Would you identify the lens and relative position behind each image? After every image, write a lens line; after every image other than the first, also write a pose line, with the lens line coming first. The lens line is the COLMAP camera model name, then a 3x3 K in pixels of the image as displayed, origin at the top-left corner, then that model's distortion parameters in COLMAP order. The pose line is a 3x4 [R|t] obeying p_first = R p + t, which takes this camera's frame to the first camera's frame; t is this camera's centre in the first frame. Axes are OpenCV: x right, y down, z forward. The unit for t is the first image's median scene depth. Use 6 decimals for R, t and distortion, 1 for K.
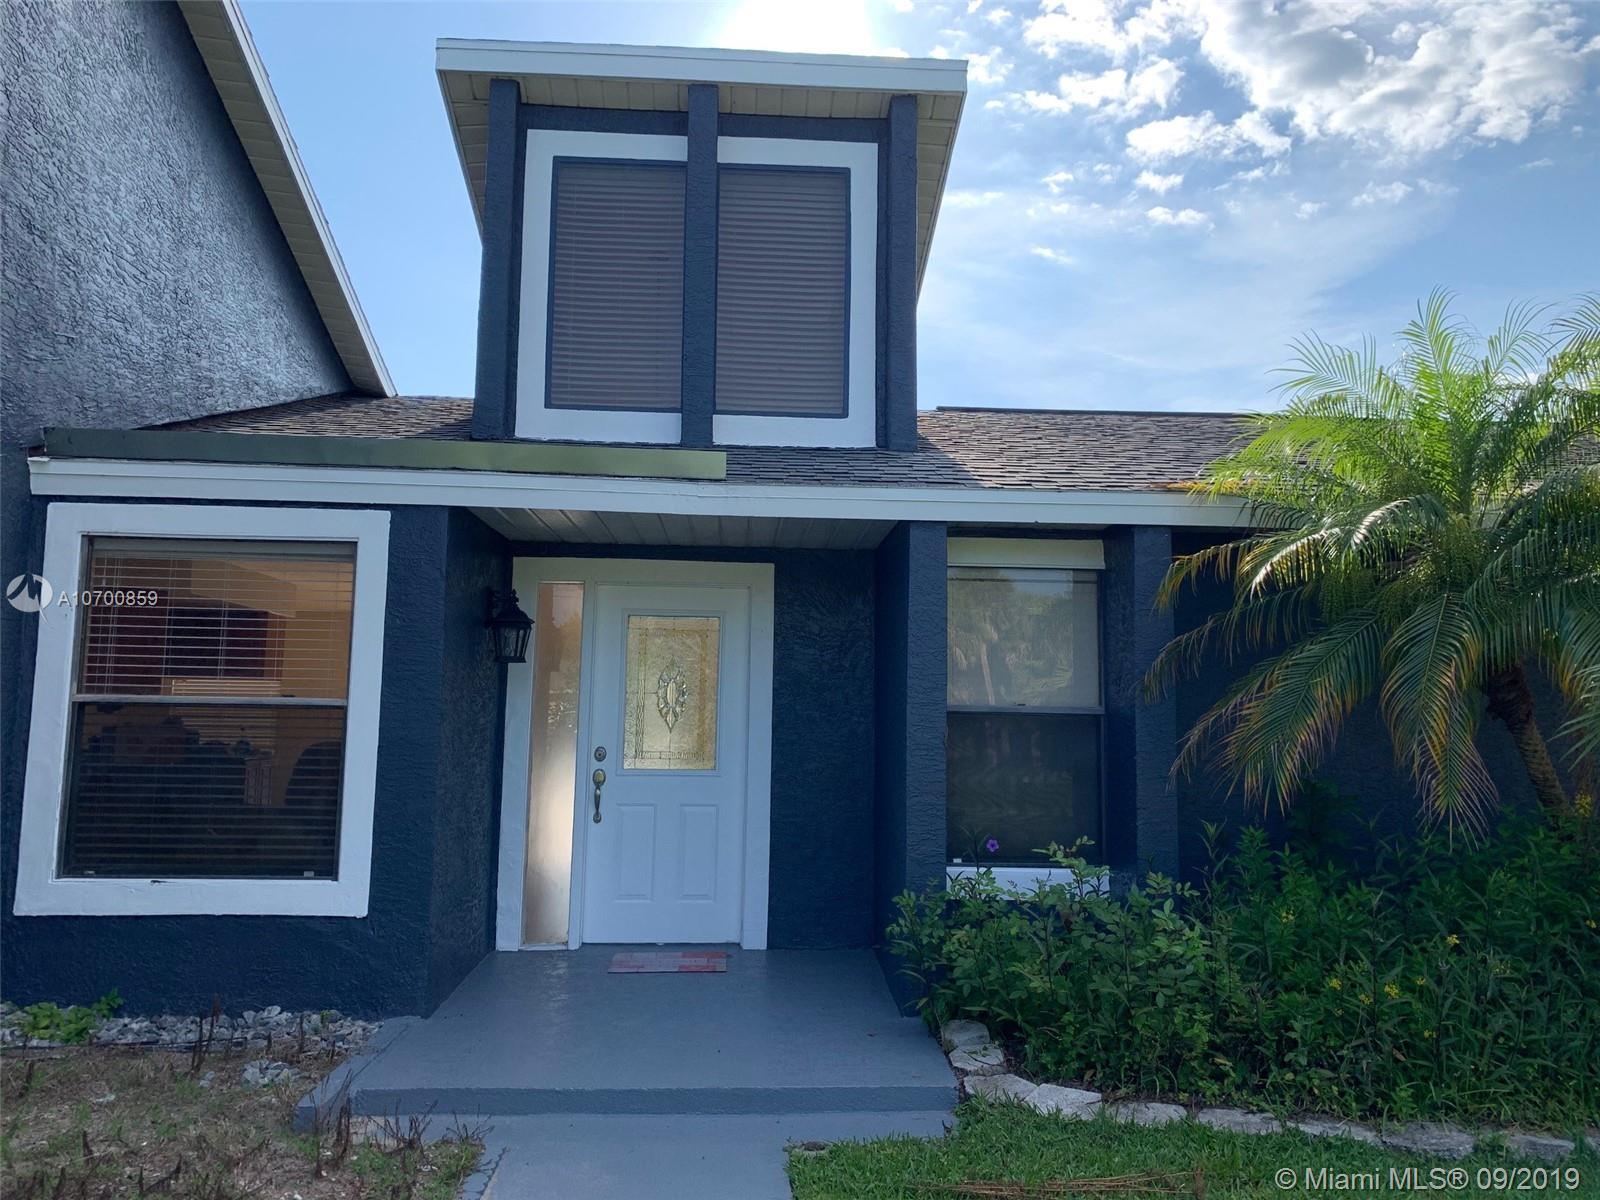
lens RADIAL K [[1251.6, 0, 821.4], [0, 1251.6, 574.5], [0, 0, 1]] dist [0.108263, -0.002225]
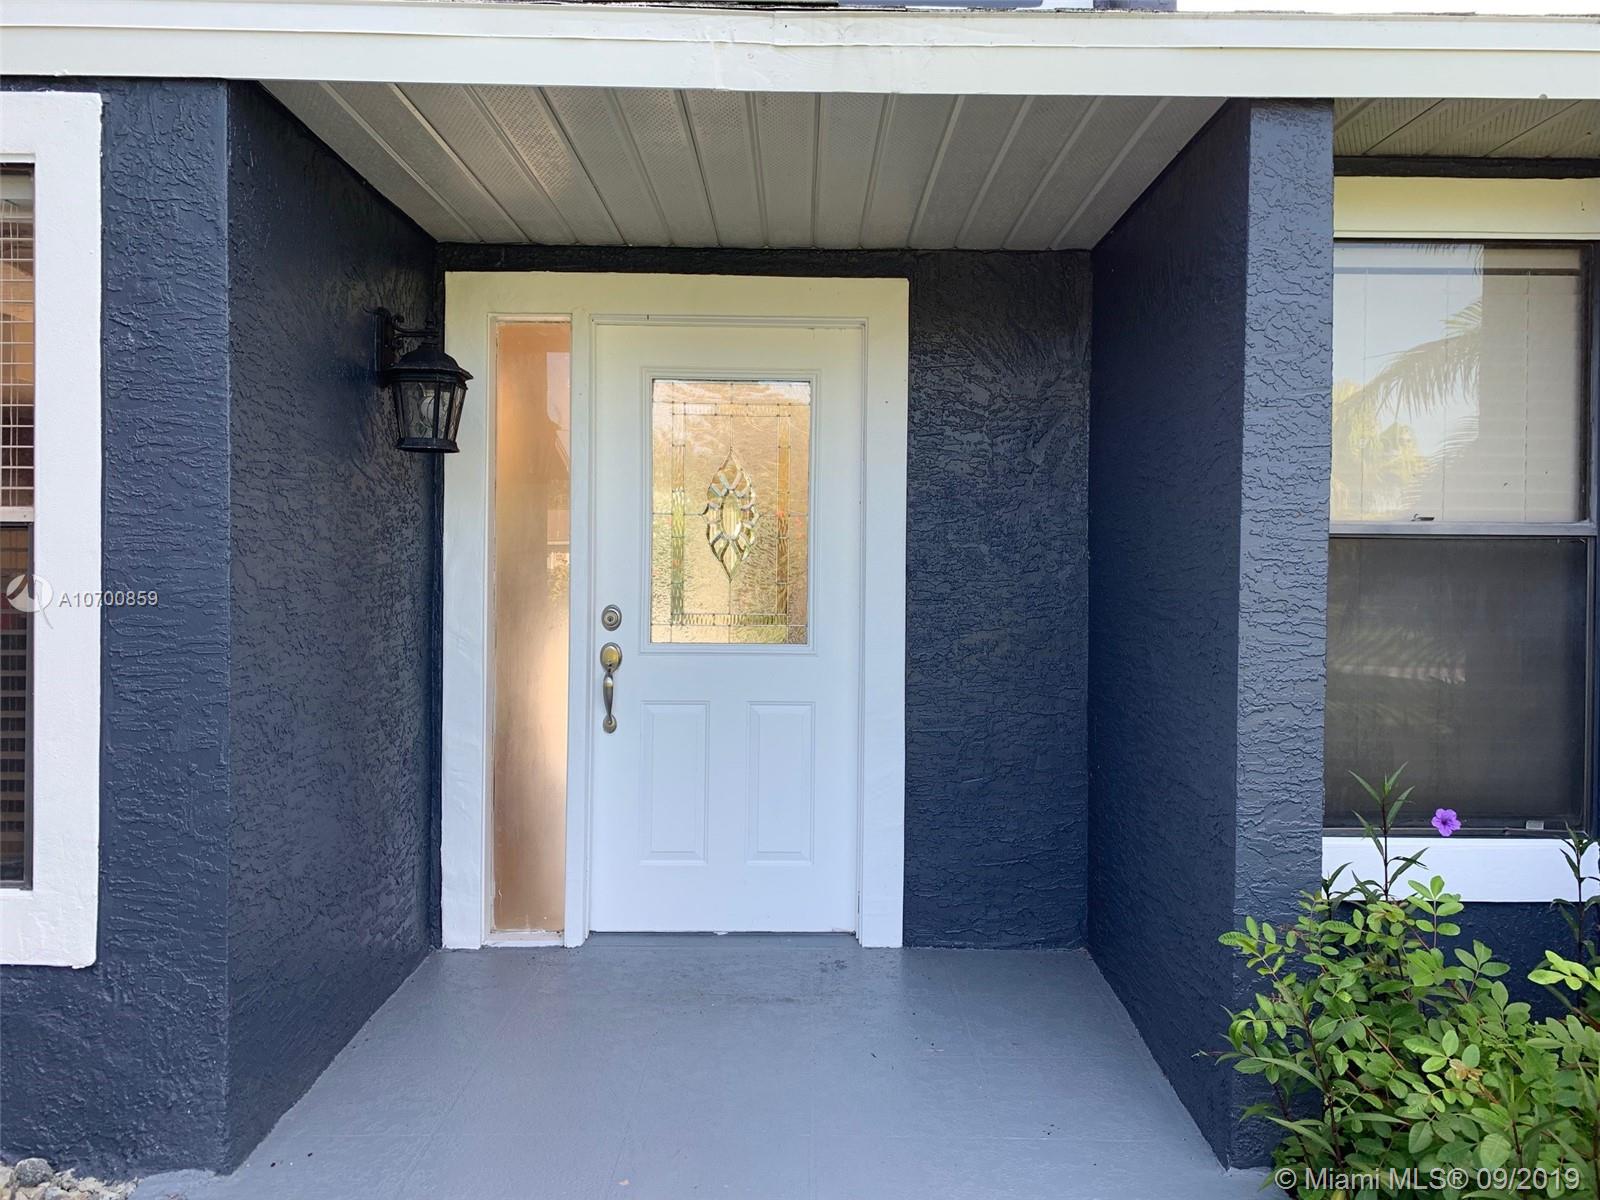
lens RADIAL K [[1251.6, 0, 821.4], [0, 1251.6, 574.5], [0, 0, 1]] dist [0.108263, -0.002225]
pose [[0.998706, -0.006664, -0.050423, -0.050252], [0.012441, 0.993271, 0.115142, 0.058165], [0.049316, -0.115620, 0.992068, 0.439150]]
